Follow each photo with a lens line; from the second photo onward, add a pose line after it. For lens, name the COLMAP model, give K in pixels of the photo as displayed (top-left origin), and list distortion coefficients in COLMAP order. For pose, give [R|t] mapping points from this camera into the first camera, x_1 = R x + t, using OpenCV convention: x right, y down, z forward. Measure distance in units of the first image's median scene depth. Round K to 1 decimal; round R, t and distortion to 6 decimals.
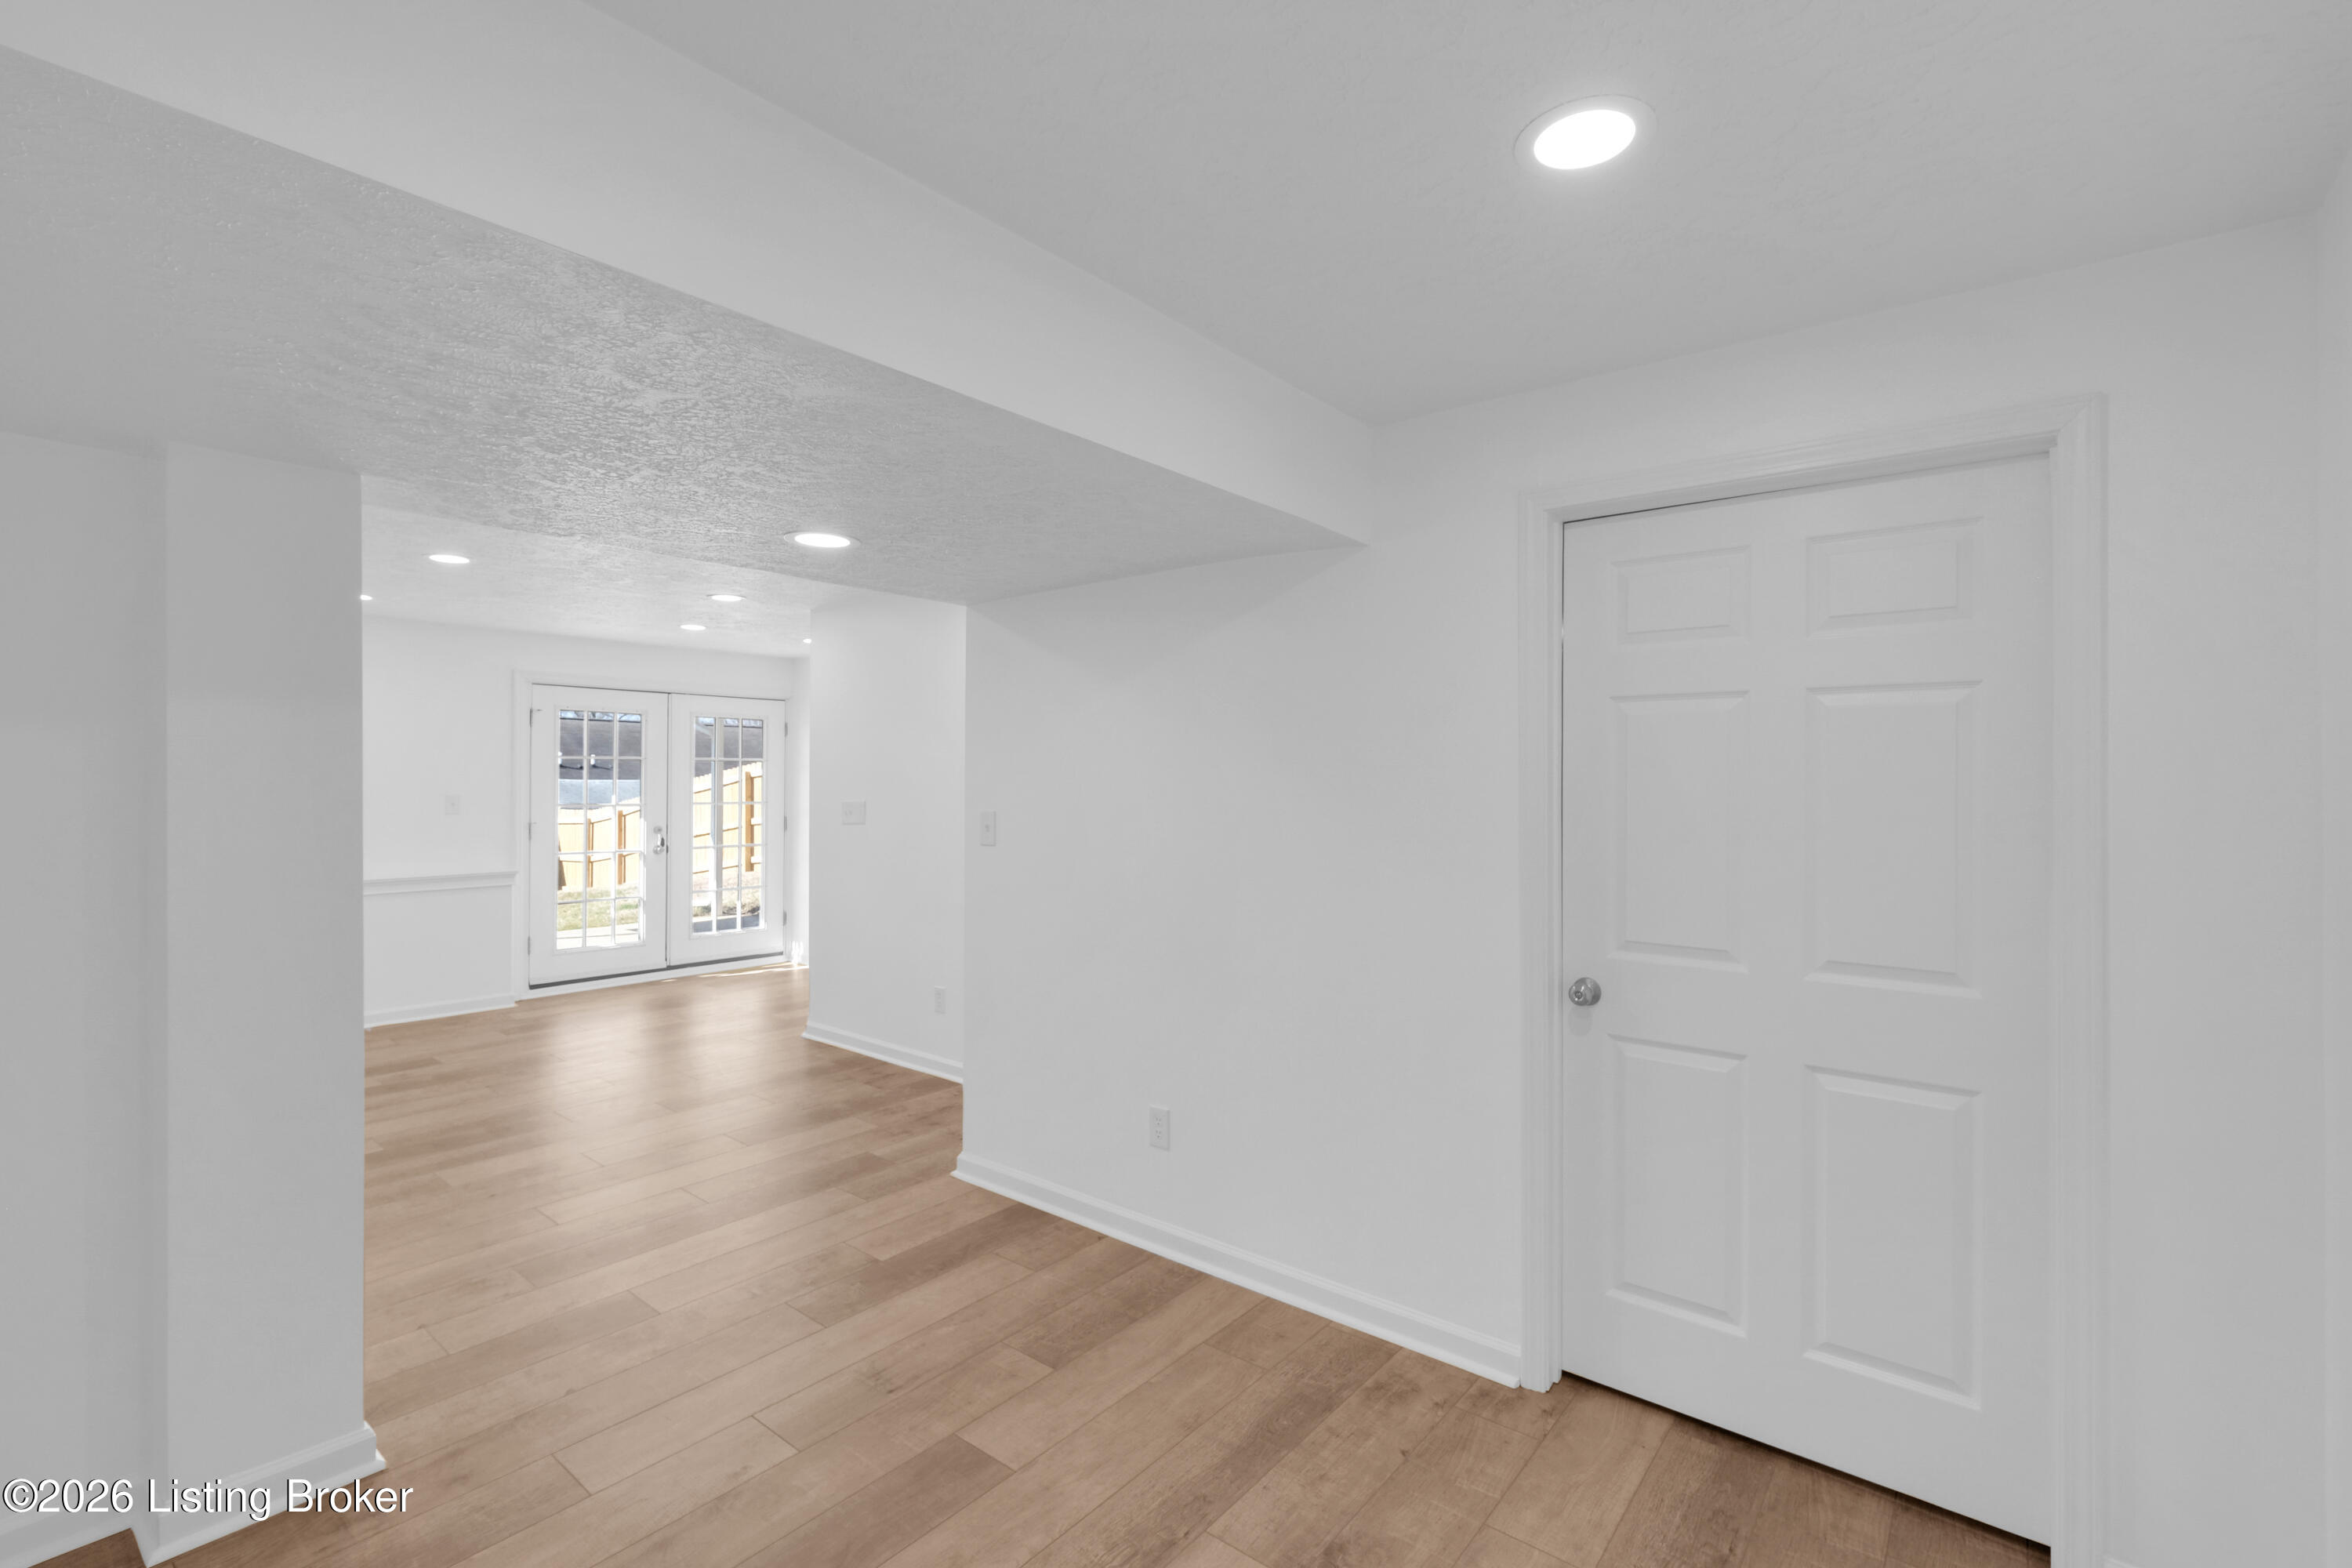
lens RADIAL K [[1036.9, 0, 1181.4], [0, 1036.9, 784.1], [0, 0, 1]] dist [-0.004013, -0.000173]
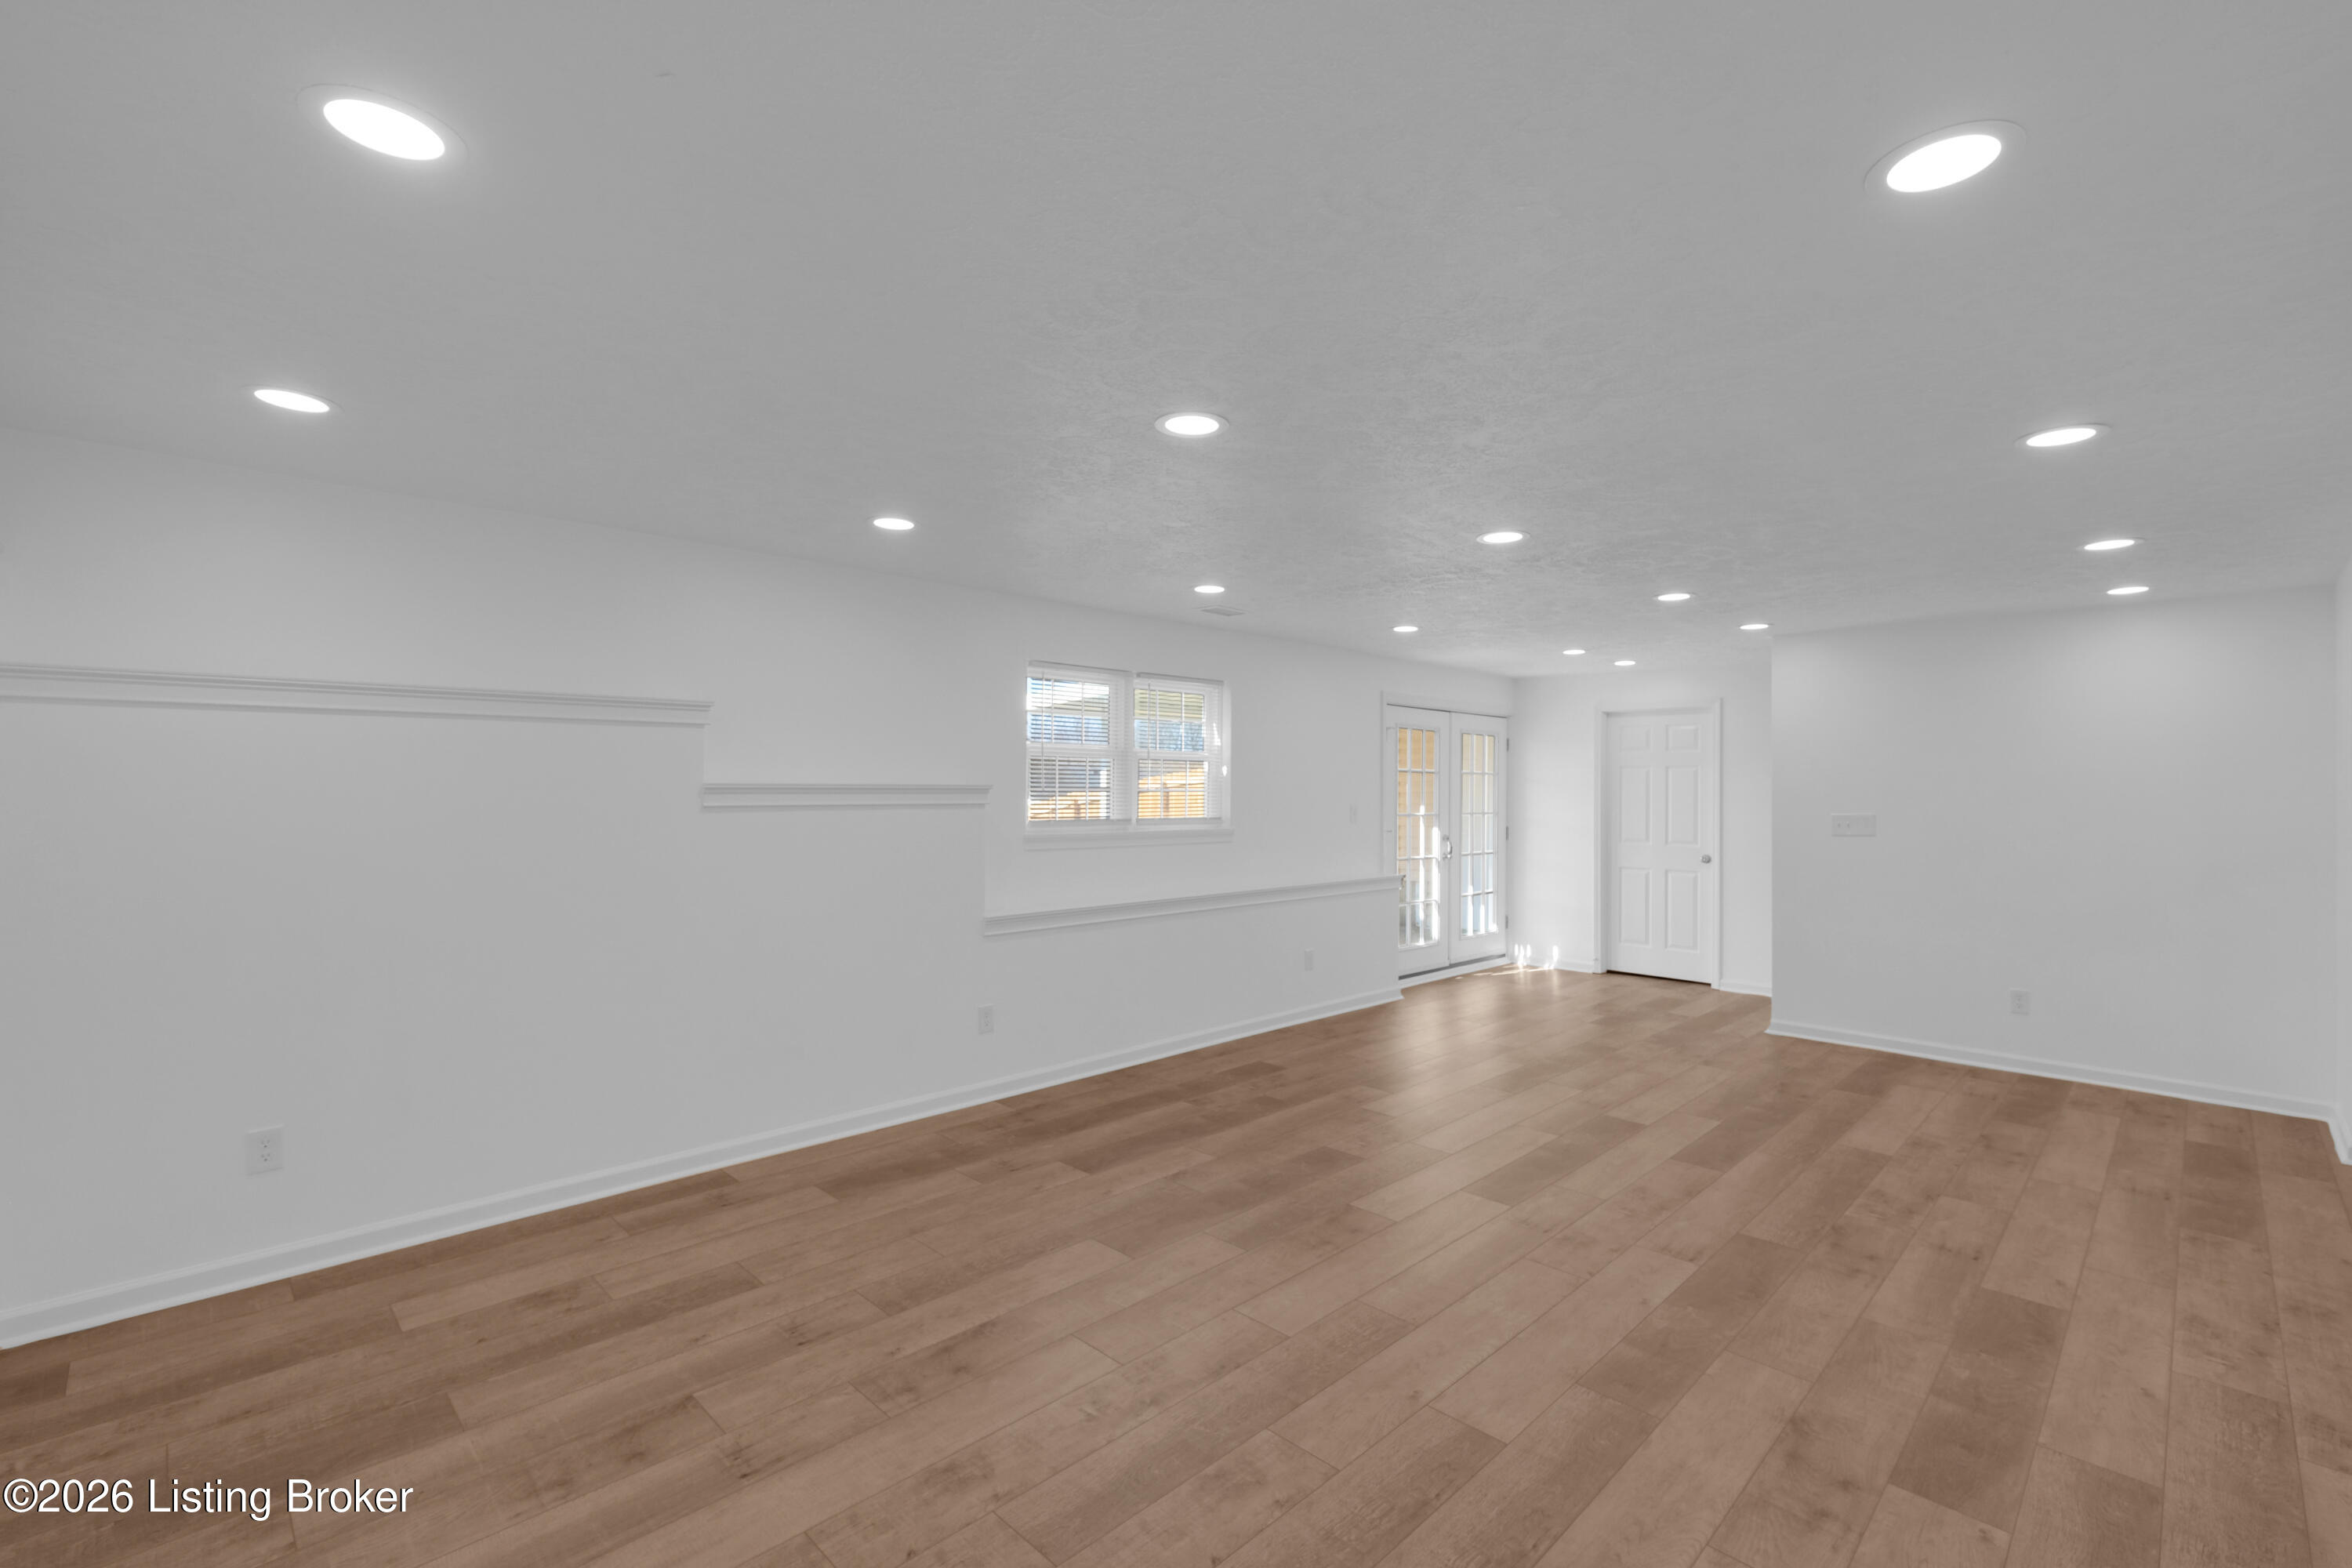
lens RADIAL K [[1033.9, 0, 1199.9], [0, 1033.9, 766.8], [0, 0, 1]] dist [-0.000590, 0.000595]
pose [[0.996399, 0.002713, -0.084744, -0.676706], [-0.004616, 0.999741, -0.022263, -0.005990], [0.084661, 0.022574, 0.996154, -0.103407]]
